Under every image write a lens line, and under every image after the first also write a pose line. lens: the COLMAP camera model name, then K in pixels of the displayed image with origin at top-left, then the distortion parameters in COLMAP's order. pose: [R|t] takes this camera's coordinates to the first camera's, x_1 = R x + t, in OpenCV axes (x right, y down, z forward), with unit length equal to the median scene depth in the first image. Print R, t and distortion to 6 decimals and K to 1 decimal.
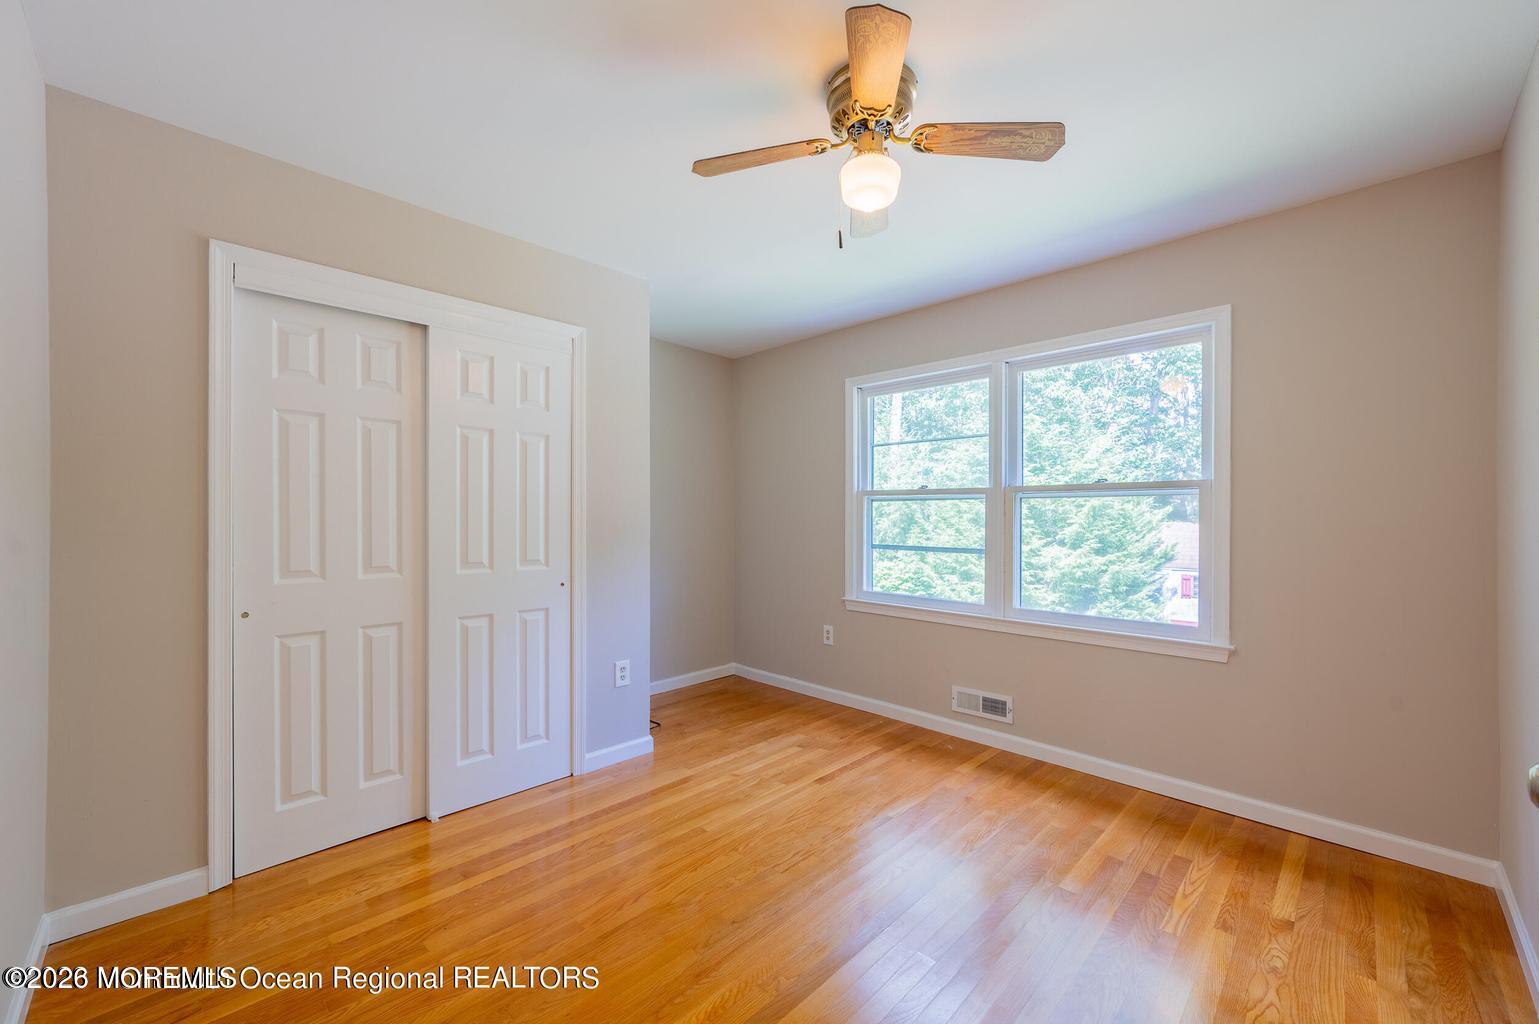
lens RADIAL K [[616.1, 0, 766.4], [0, 616.1, 519.6], [0, 0, 1]] dist [-0.001371, -0.000104]
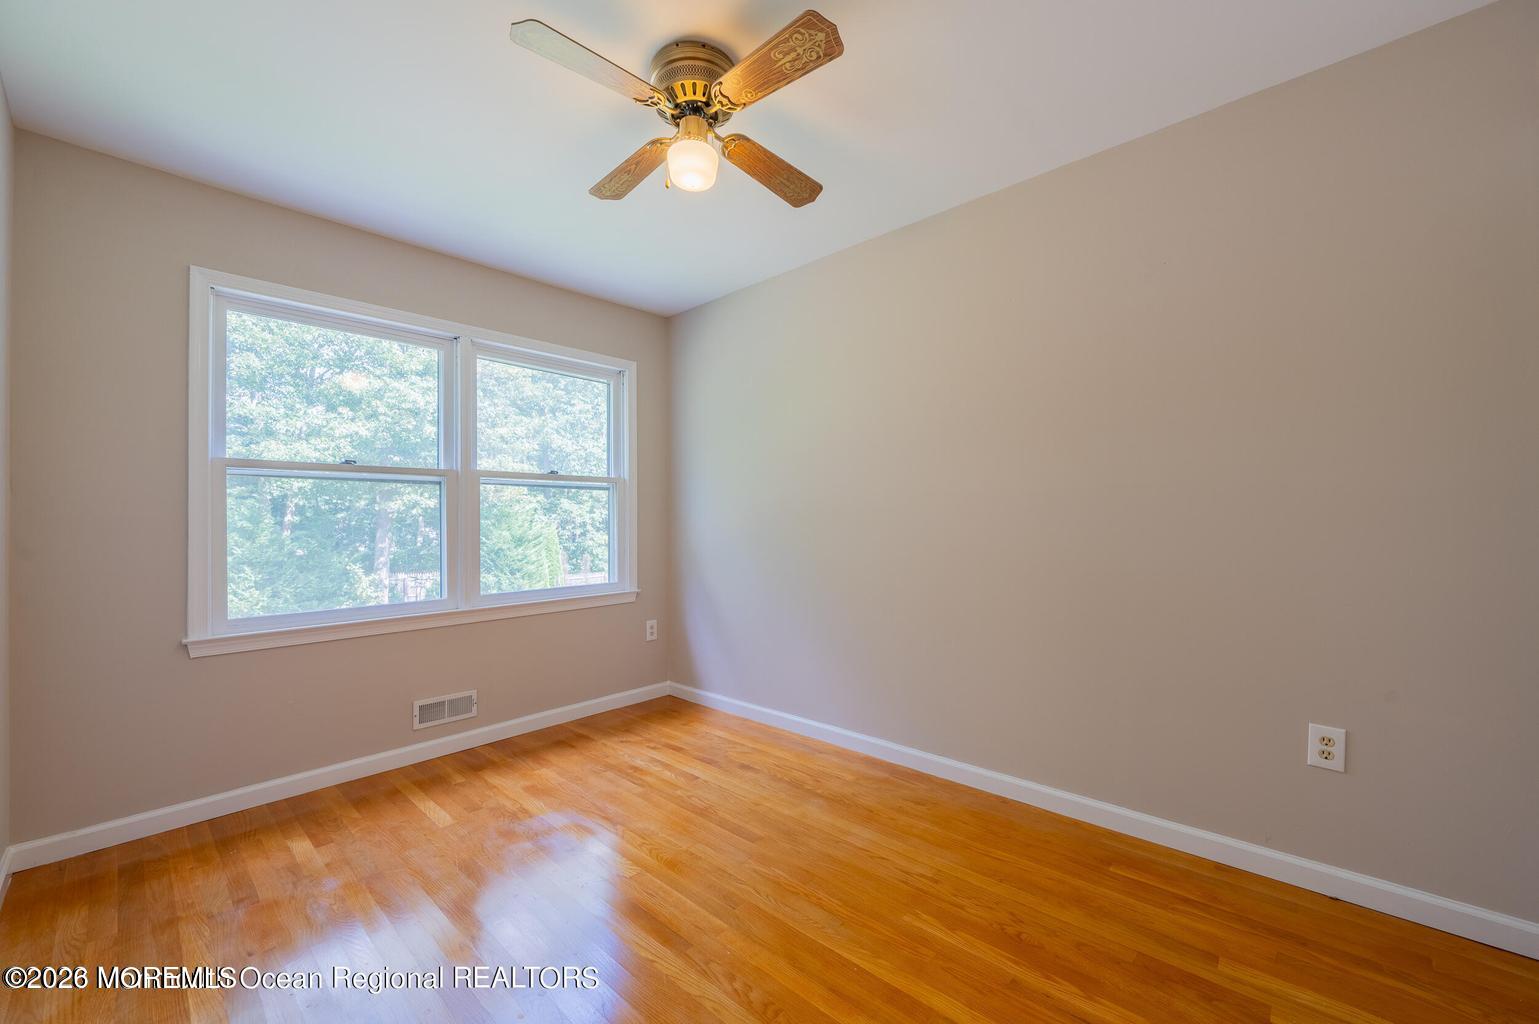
lens RADIAL K [[600.9, 0, 767.1], [0, 600.9, 504.5], [0, 0, 1]] dist [0.001093, 0.000166]
pose [[-0.038249, 0.000503, 0.999268, -0.561545], [-0.005252, 0.999986, -0.000704, -0.003040], [-0.999254, -0.005276, -0.038246, 0.581038]]
